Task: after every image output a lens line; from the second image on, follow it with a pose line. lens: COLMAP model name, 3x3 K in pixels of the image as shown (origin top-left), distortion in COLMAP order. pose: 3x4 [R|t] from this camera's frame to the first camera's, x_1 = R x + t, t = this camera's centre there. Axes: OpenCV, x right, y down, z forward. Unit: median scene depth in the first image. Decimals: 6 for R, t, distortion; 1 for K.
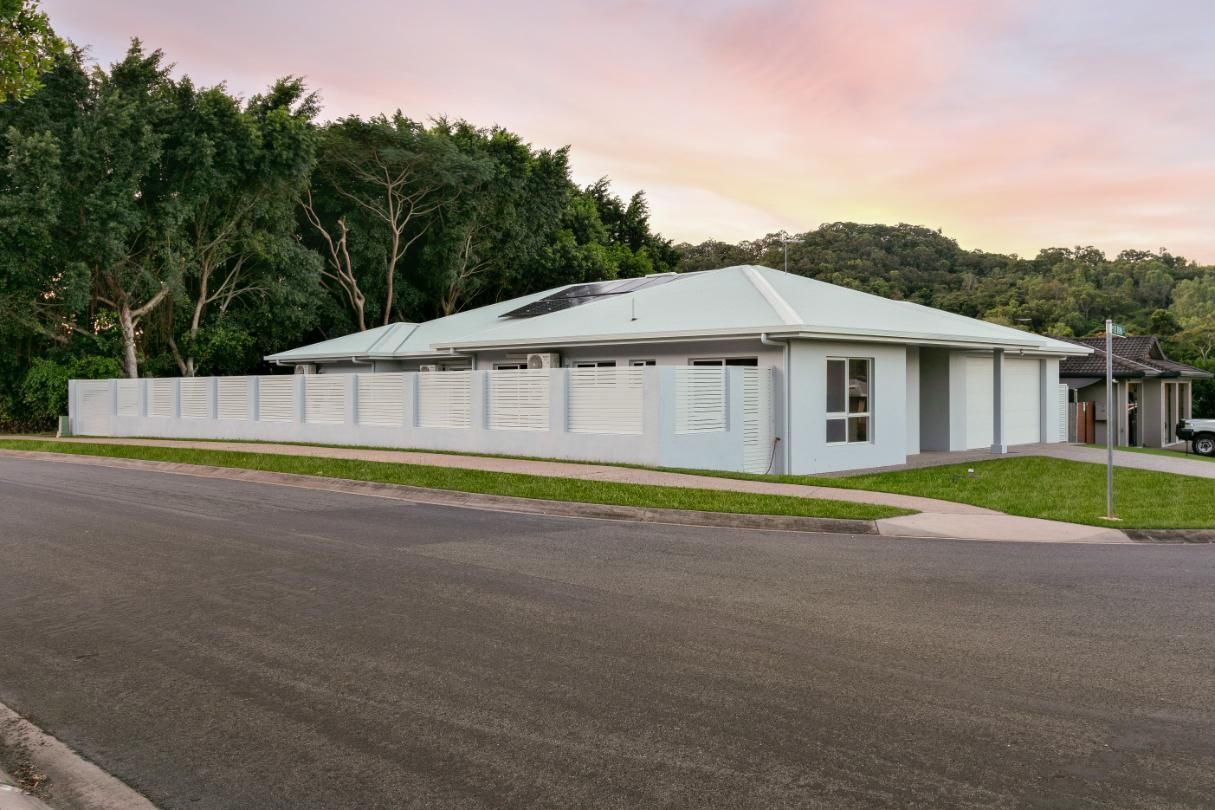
lens RADIAL K [[1117.3, 0, 609.0], [0, 1117.3, 368.6], [0, 0, 1]] dist [0.047857, -0.160401]
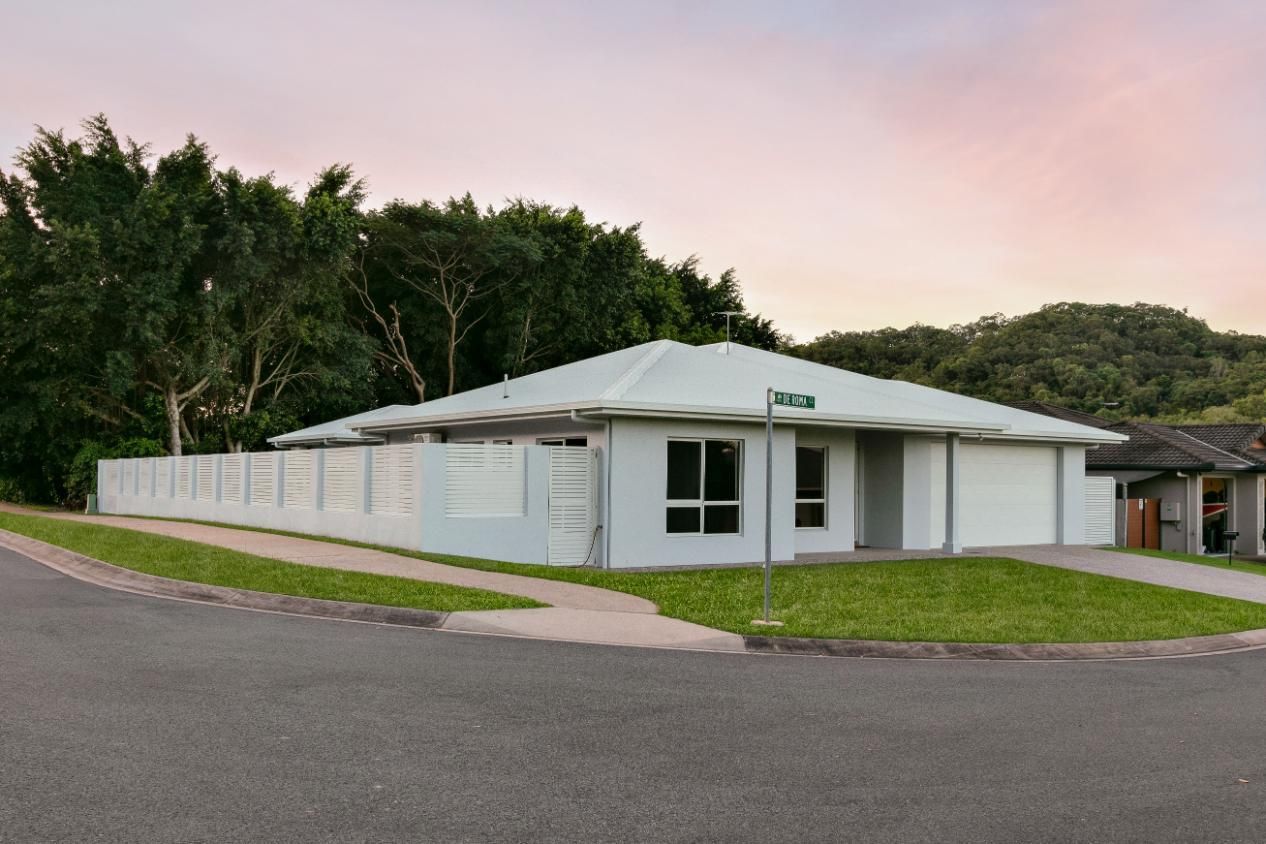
lens RADIAL K [[1156.9, 0, 633.0], [0, 1156.9, 422.0], [0, 0, 1]] dist [-0.000823, 0.004358]
pose [[0.974755, 0.003604, -0.223247, 0.209086], [-0.011630, 0.999332, -0.034648, 0.005466], [0.222973, 0.036370, 0.974146, 0.048461]]
